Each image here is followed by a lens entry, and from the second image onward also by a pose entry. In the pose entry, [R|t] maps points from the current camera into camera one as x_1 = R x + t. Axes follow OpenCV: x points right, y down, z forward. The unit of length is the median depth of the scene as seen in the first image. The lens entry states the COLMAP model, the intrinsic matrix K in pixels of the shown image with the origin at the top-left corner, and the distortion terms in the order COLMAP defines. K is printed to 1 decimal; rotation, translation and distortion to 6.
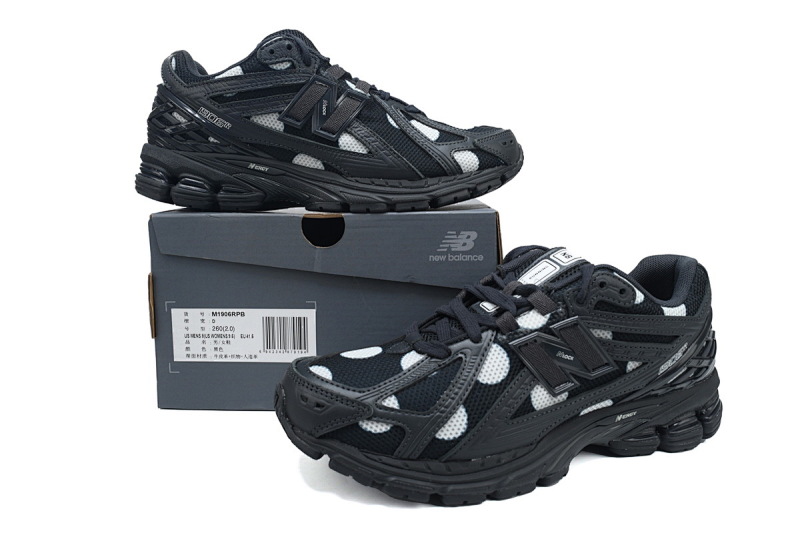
lens RADIAL K [[614.3, 0, 400.0], [0, 614.3, 266.5], [0, 0, 1]] dist [-0.006124, -0.003301]
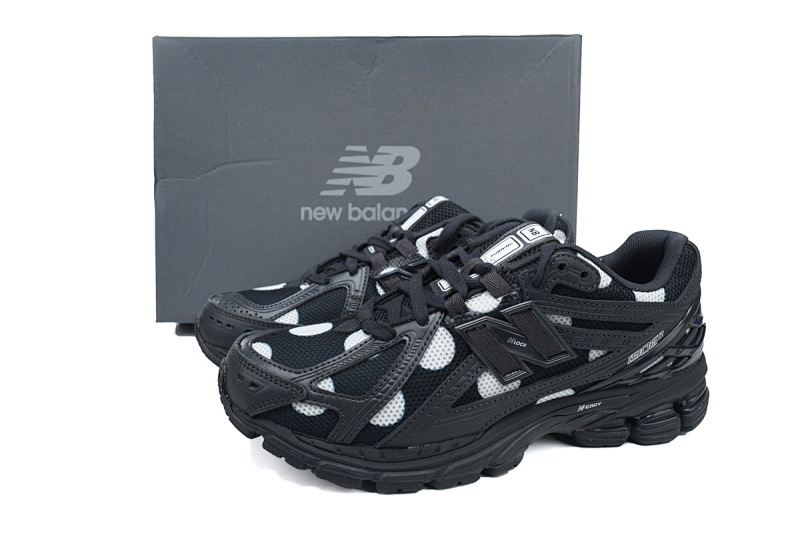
lens RADIAL K [[614.3, 0, 400.0], [0, 614.3, 266.5], [0, 0, 1]] dist [-0.006124, -0.003301]
pose [[0.994283, 0.023795, -0.104090, 0.186128], [-0.015016, 0.996325, 0.084324, -0.044719], [0.105714, -0.082279, 0.990987, 0.067907]]
